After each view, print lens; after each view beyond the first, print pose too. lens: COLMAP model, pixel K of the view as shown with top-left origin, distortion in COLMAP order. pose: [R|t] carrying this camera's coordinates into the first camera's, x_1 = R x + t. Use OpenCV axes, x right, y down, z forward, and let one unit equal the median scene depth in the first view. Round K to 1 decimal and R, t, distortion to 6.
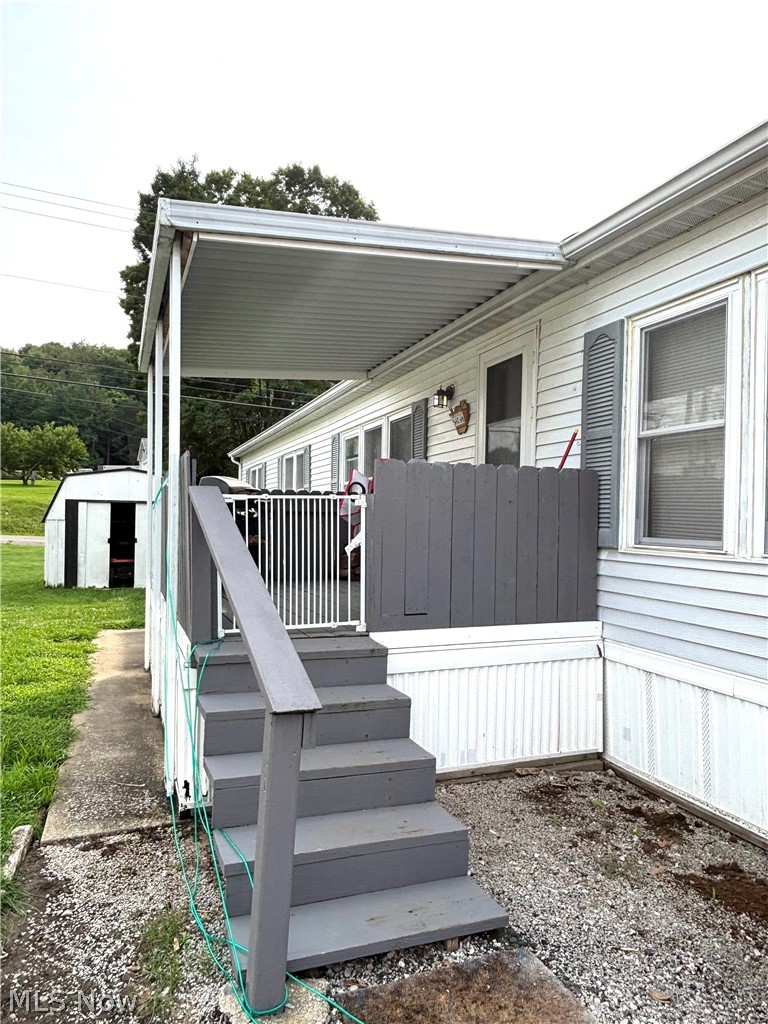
lens RADIAL K [[655.2, 0, 384.9], [0, 655.2, 513.6], [0, 0, 1]] dist [0.002405, 0.000191]
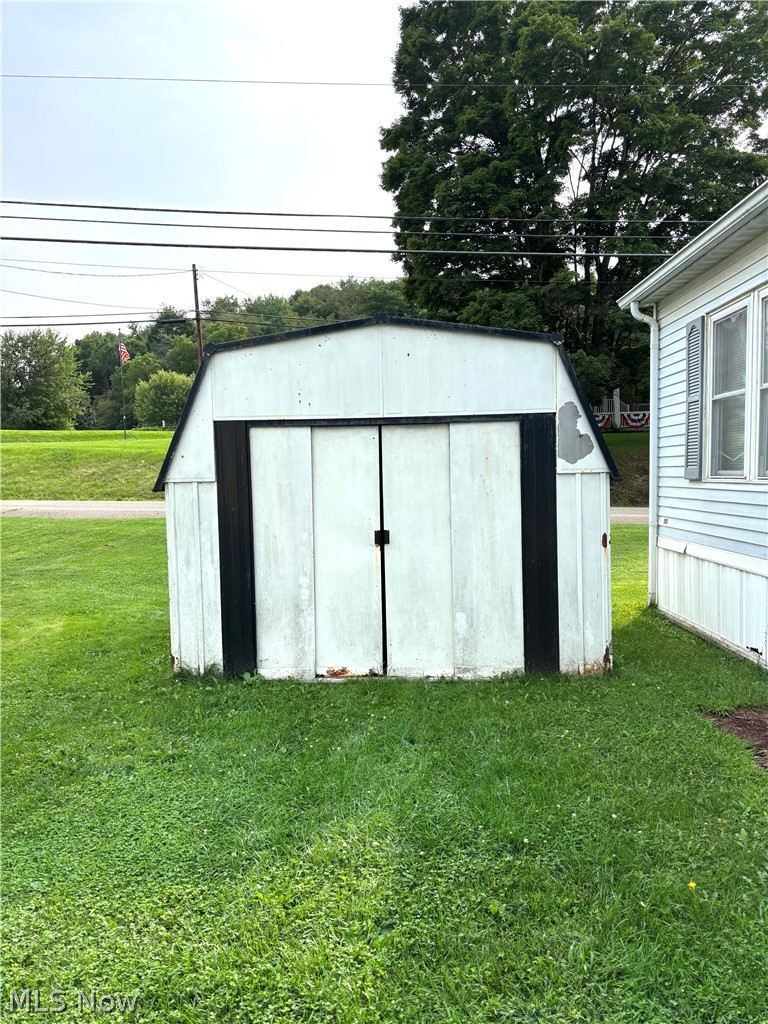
lens RADIAL K [[770.8, 0, 384.3], [0, 770.8, 513.6], [0, 0, 1]] dist [0.012163, 0.001233]
pose [[0.919665, -0.016722, -0.392348, -0.238879], [0.041838, 0.997579, 0.055552, 0.007528], [0.390470, -0.067504, 0.918138, 0.637291]]
